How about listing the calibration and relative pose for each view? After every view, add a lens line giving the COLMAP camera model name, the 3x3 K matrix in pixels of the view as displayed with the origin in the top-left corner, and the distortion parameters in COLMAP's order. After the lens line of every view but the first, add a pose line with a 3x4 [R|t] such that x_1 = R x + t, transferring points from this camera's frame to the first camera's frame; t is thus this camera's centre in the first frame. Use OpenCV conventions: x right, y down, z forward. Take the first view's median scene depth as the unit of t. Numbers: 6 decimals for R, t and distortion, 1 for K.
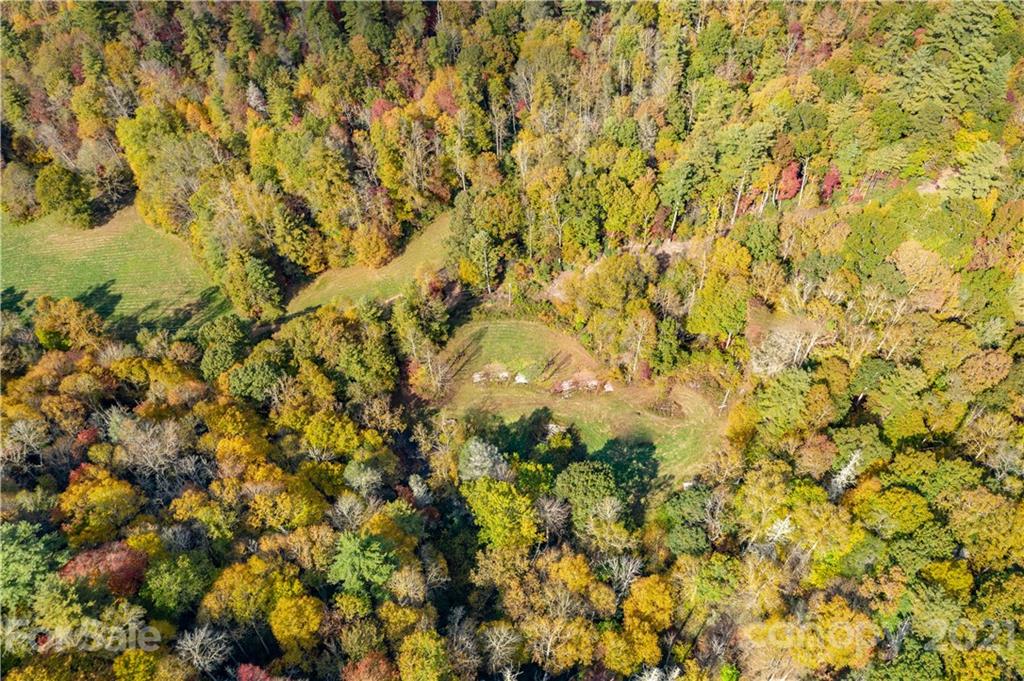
lens RADIAL K [[801.1, 0, 510.1], [0, 801.1, 342.9], [0, 0, 1]] dist [-0.029984, 0.007298]
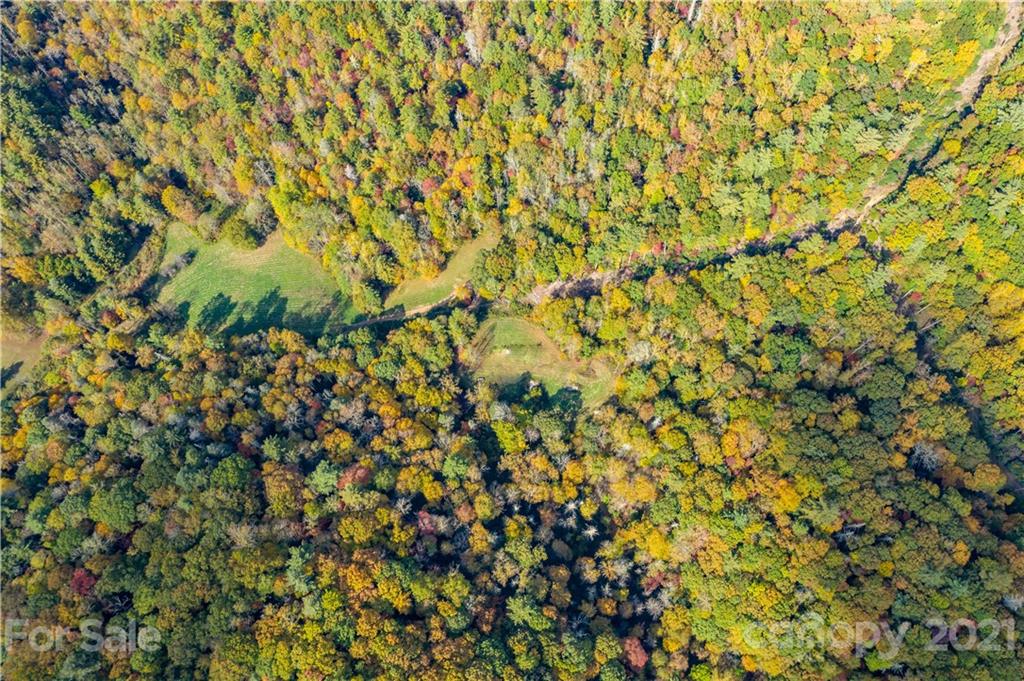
lens RADIAL K [[801.1, 0, 513.8], [0, 801.1, 338.7], [0, 0, 1]] dist [-0.029984, 0.007298]
pose [[0.999357, -0.026566, 0.024097, -0.045020], [0.018356, 0.956022, 0.292720, -0.690920], [-0.030814, -0.292090, 0.955894, -1.053166]]
